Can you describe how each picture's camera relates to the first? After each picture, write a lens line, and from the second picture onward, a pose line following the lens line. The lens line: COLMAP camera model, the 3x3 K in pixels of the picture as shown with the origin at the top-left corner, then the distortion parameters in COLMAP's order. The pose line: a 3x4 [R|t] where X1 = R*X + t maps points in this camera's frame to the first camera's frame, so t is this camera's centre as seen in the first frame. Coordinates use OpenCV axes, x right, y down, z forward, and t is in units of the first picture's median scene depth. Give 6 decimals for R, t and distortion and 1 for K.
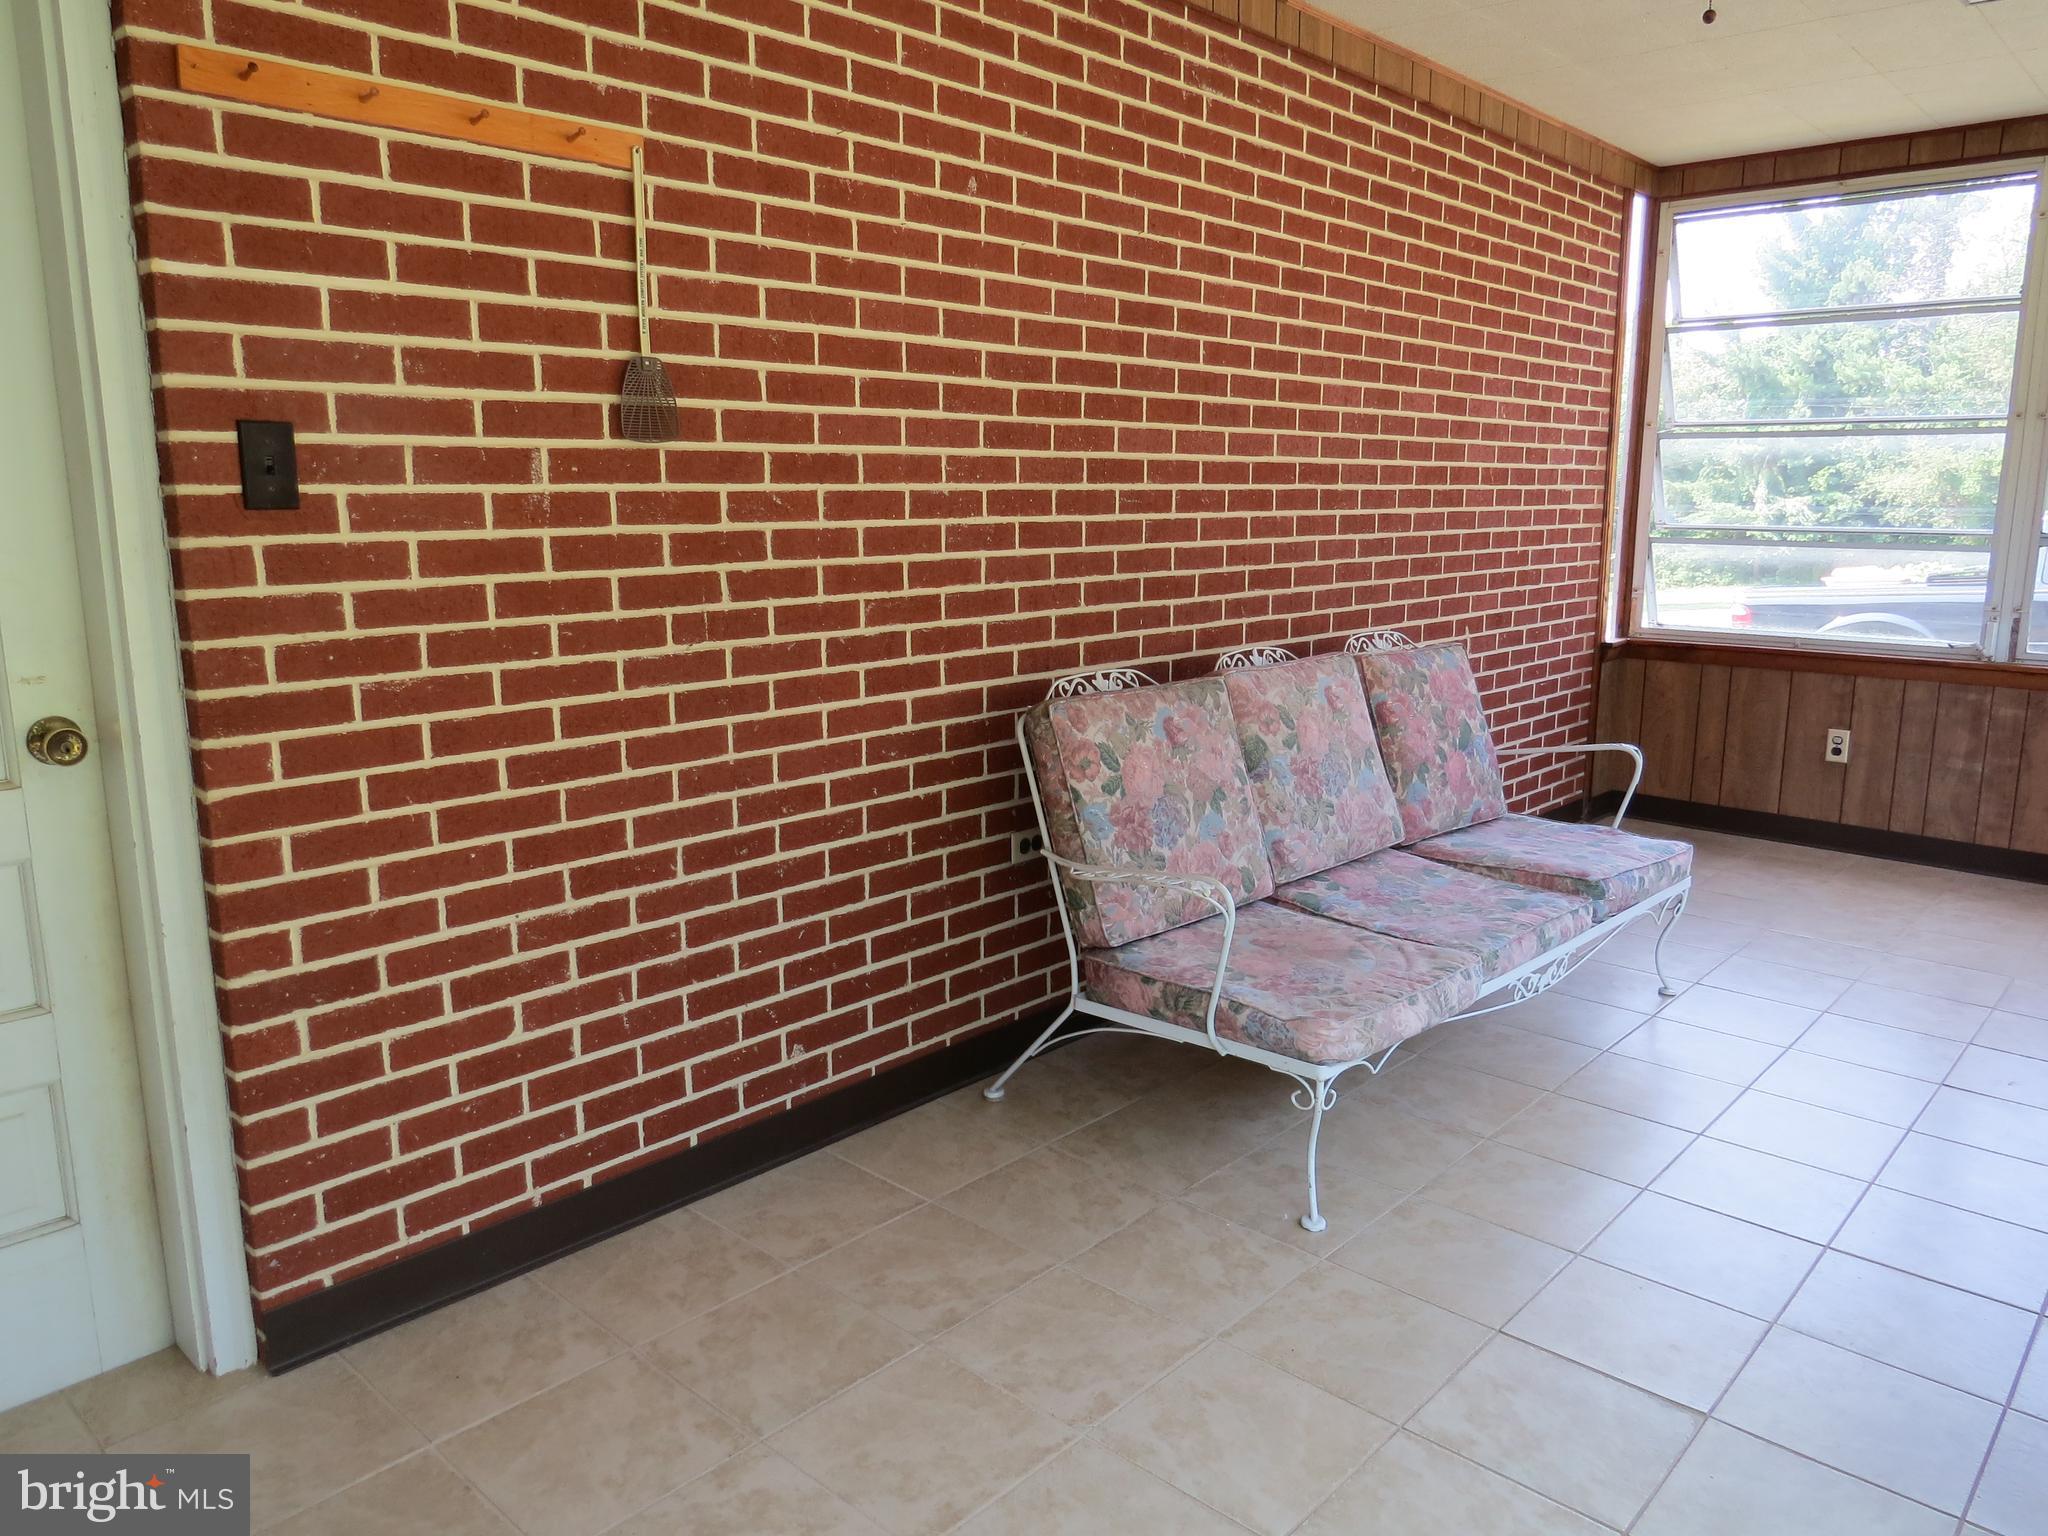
lens RADIAL K [[1452.2, 0, 1030.1], [0, 1452.2, 765.0], [0, 0, 1]] dist [-0.022515, 0.002416]
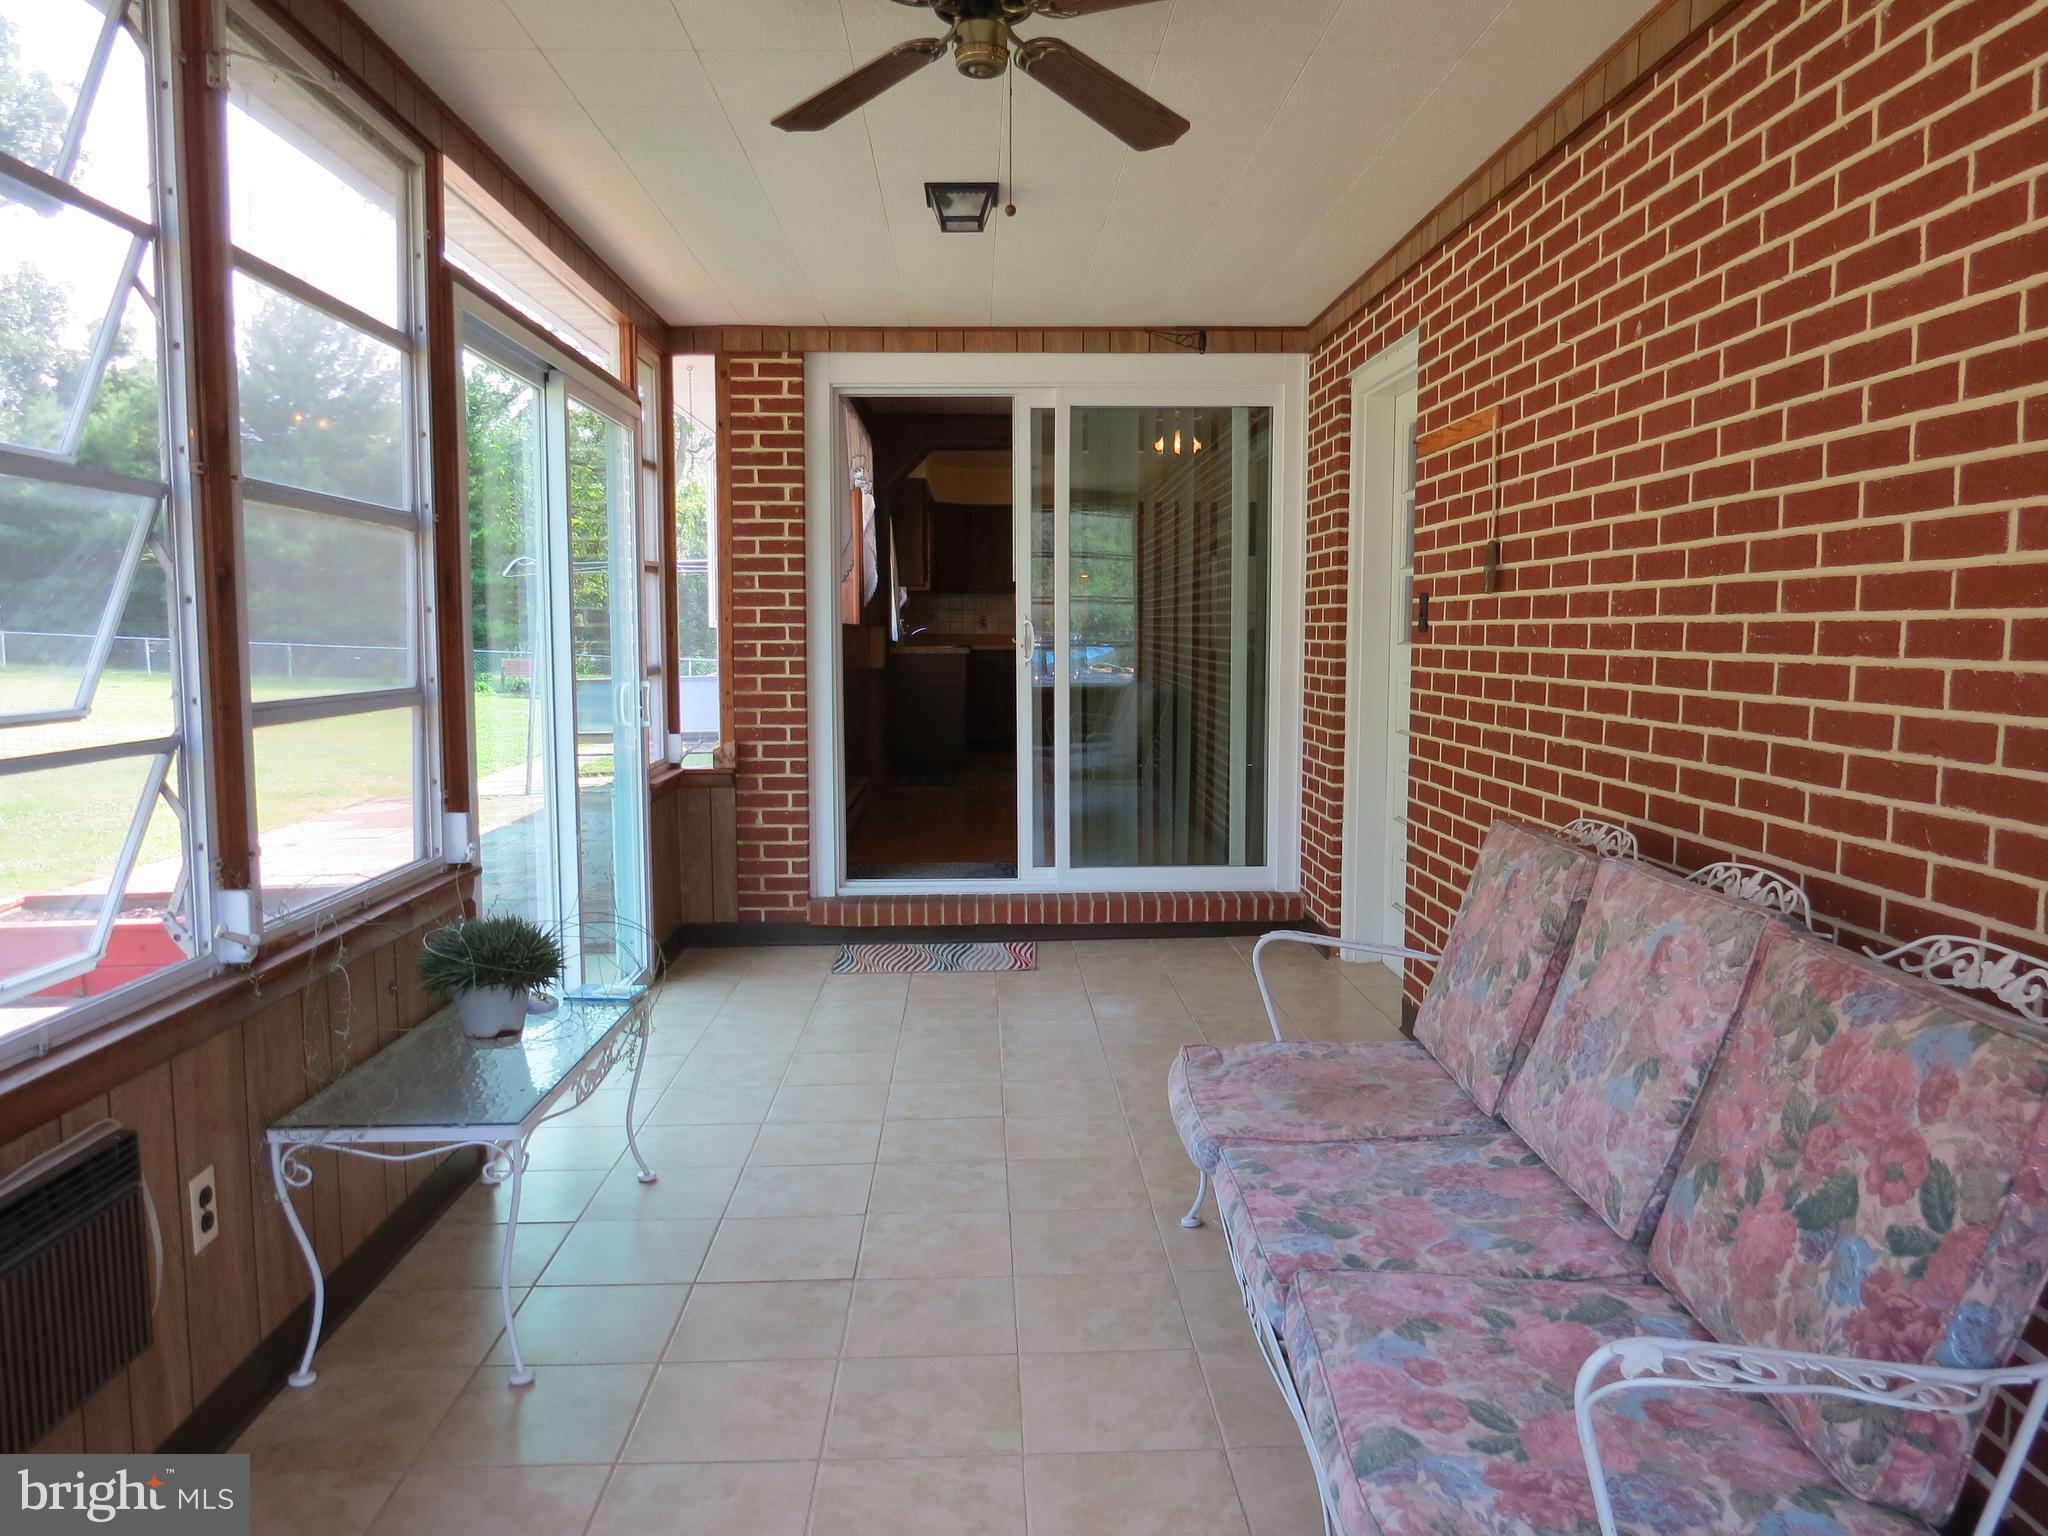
lens RADIAL K [[1452.2, 0, 1030.1], [0, 1452.2, 765.0], [0, 0, 1]] dist [-0.022515, 0.002416]
pose [[-0.716212, 0.064136, -0.694930, 0.854376], [-0.131401, 0.965565, 0.224538, -0.235219], [0.685401, 0.252131, -0.683122, 1.264757]]
